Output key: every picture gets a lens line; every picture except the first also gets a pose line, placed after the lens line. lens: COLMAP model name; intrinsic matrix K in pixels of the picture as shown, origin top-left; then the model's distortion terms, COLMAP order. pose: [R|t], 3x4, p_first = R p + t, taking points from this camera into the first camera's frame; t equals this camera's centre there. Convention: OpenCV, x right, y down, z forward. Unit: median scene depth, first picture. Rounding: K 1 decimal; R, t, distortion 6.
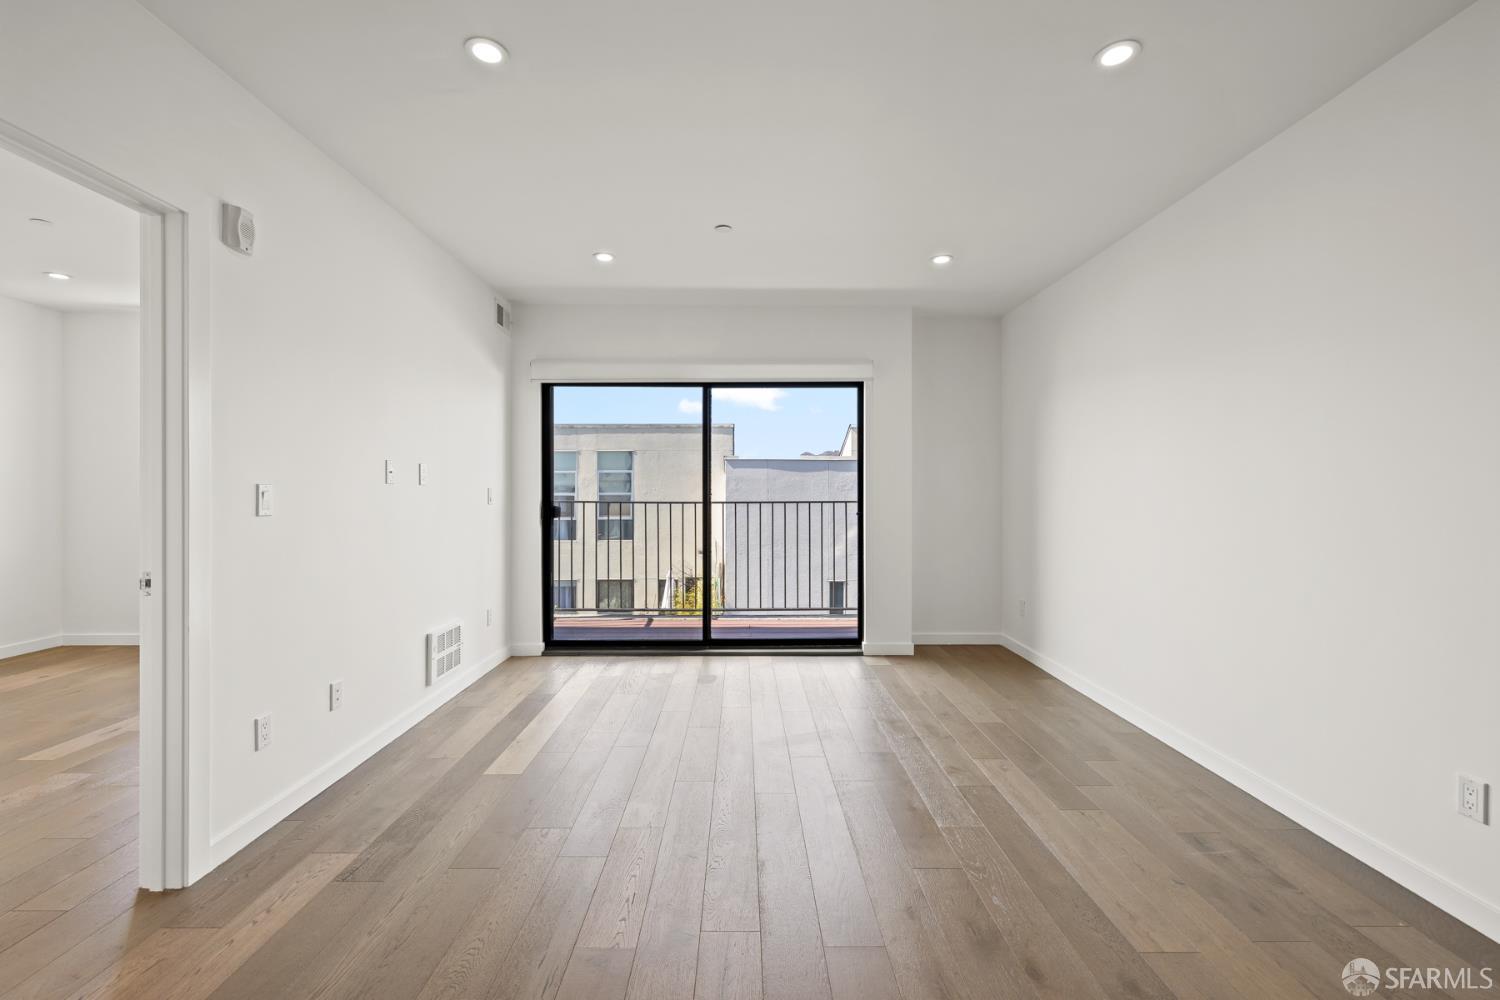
lens RADIAL K [[627.9, 0, 750.9], [0, 627.9, 490.1], [0, 0, 1]] dist [-0.001118, -0.000099]
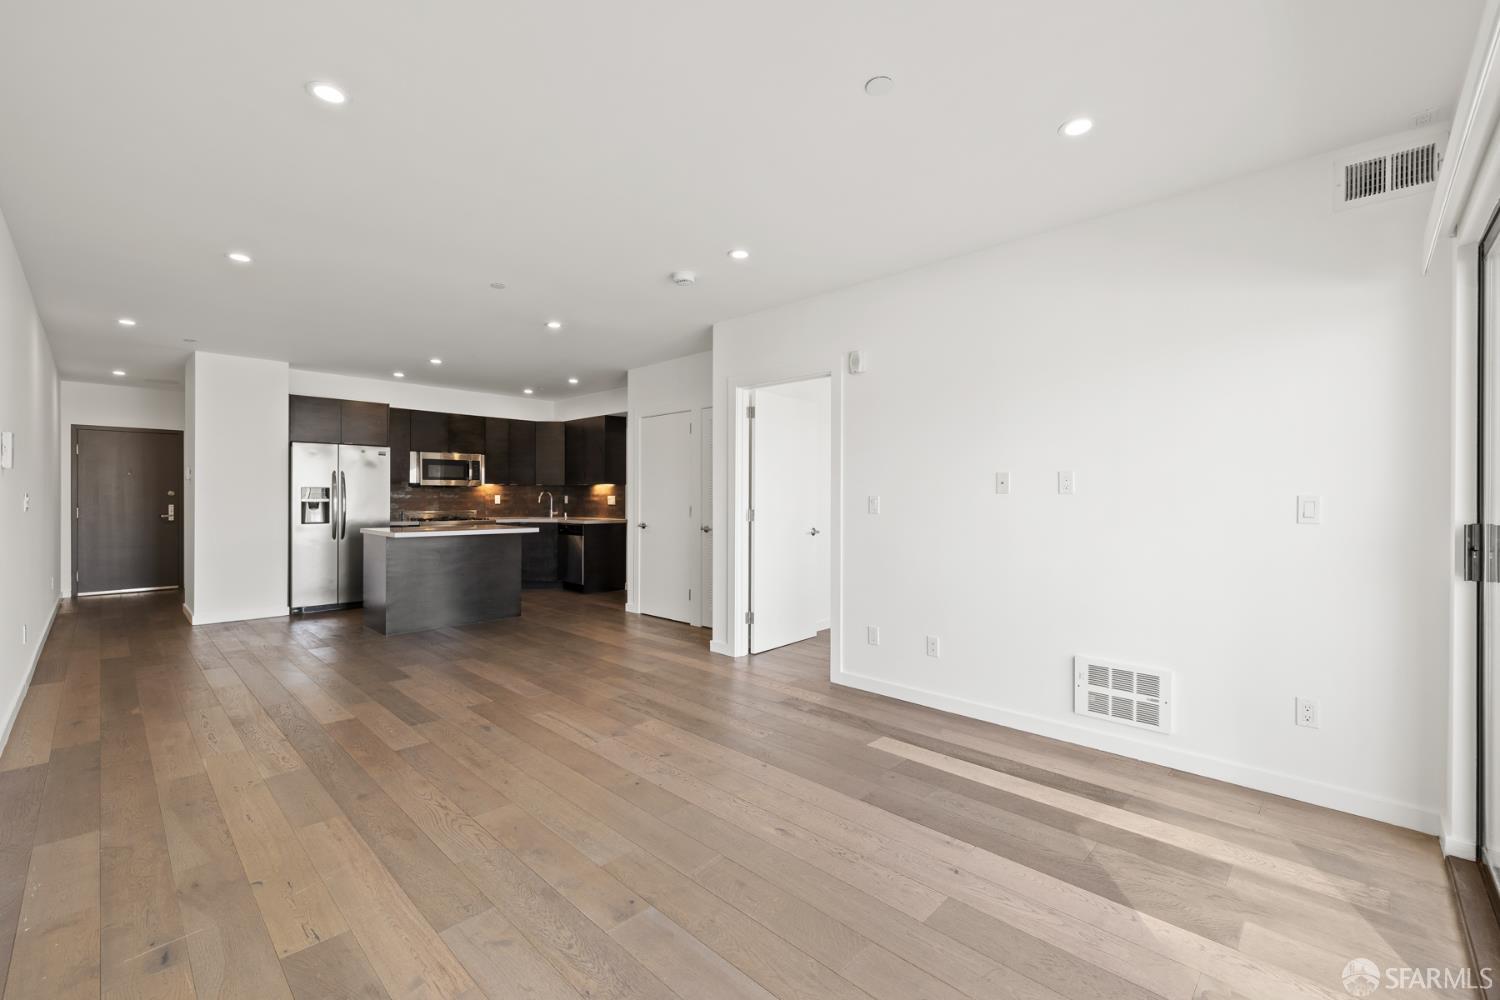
lens RADIAL K [[627.9, 0, 733.5], [0, 627.9, 498.0], [0, 0, 1]] dist [-0.001118, -0.000099]
pose [[-0.715423, -0.002881, -0.698685, 0.359129], [-0.001925, 0.999996, -0.002152, 0.001614], [0.698689, -0.000194, -0.715426, 0.966330]]
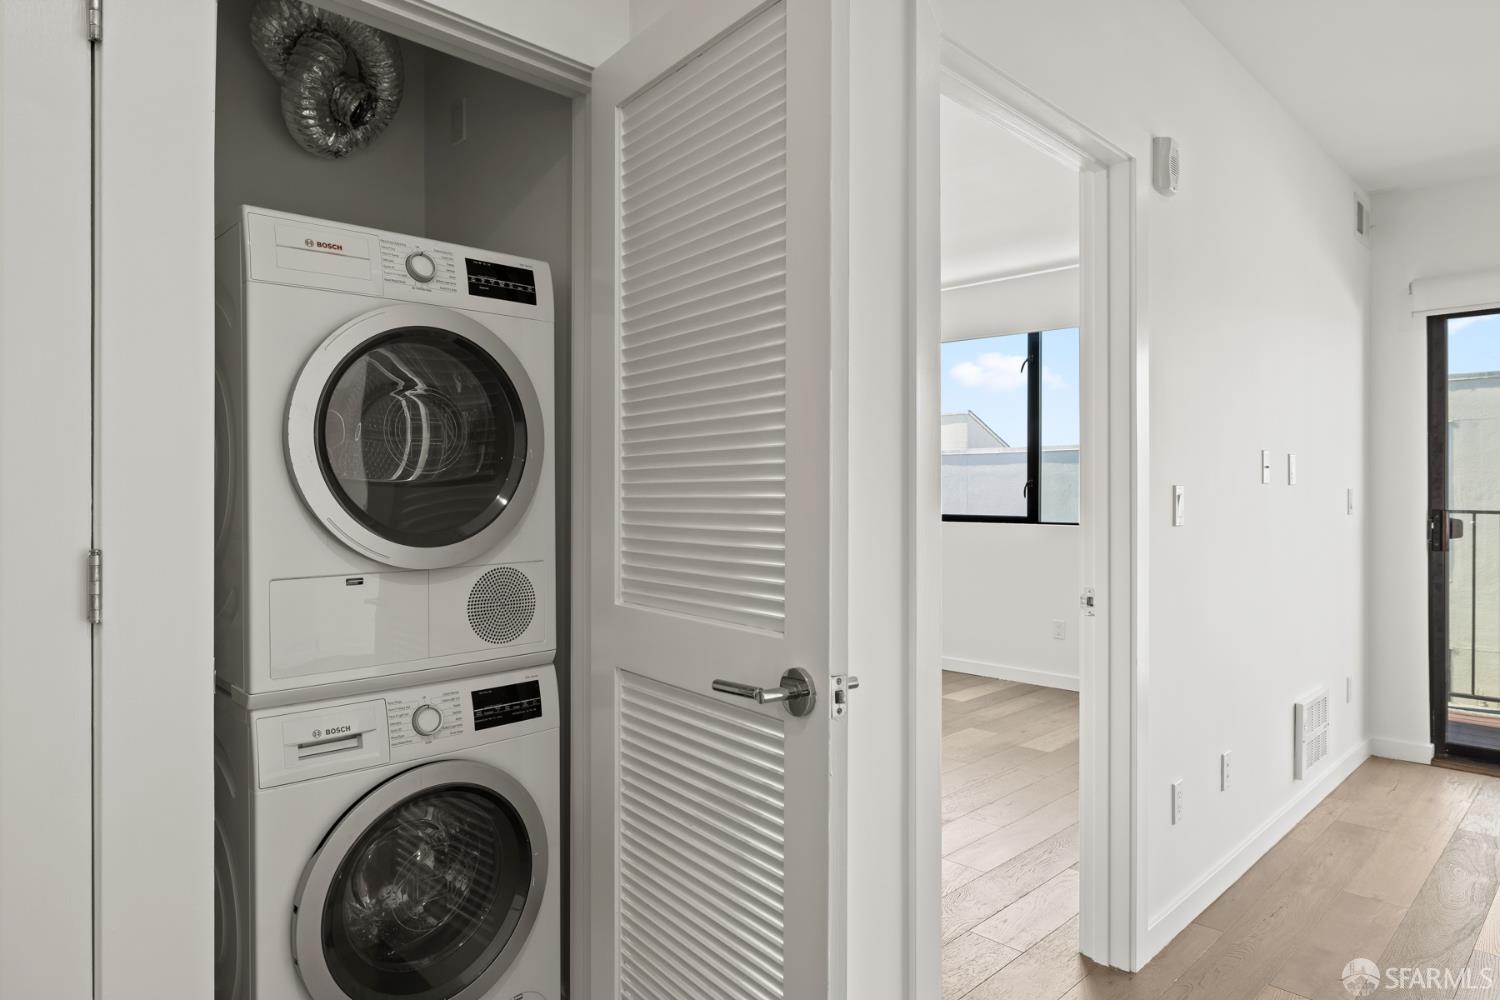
lens RADIAL K [[902.9, 0, 747.2], [0, 902.9, 489.8], [0, 0, 1]] dist [-0.001231, -0.003671]
pose [[0.694616, -0.003376, -0.719373, -0.164779], [0.001849, 0.999994, -0.002907, -0.000624], [0.719378, 0.000689, 0.694618, -0.080471]]
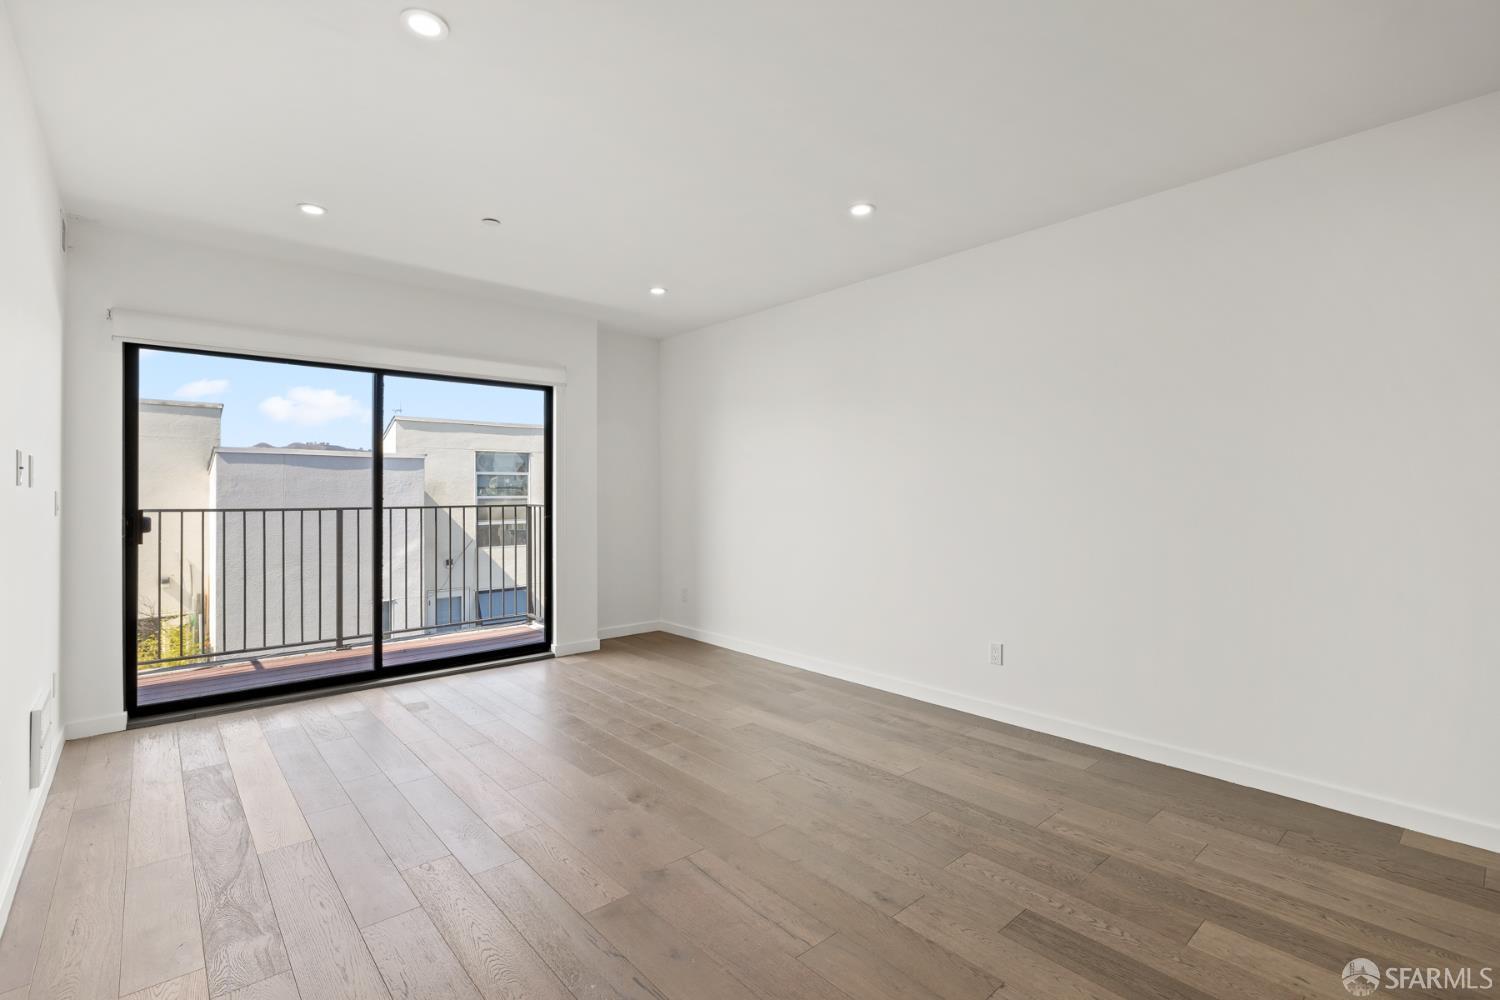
lens RADIAL K [[675.0, 0, 751.0], [0, 675.0, 492.2], [0, 0, 1]] dist [-0.007768, 0.000202]
pose [[0.753026, 0.000360, 0.657990, -0.299825], [0.000350, 0.999999, -0.000948, -0.001046], [-0.657990, 0.000944, 0.753026, -0.024907]]
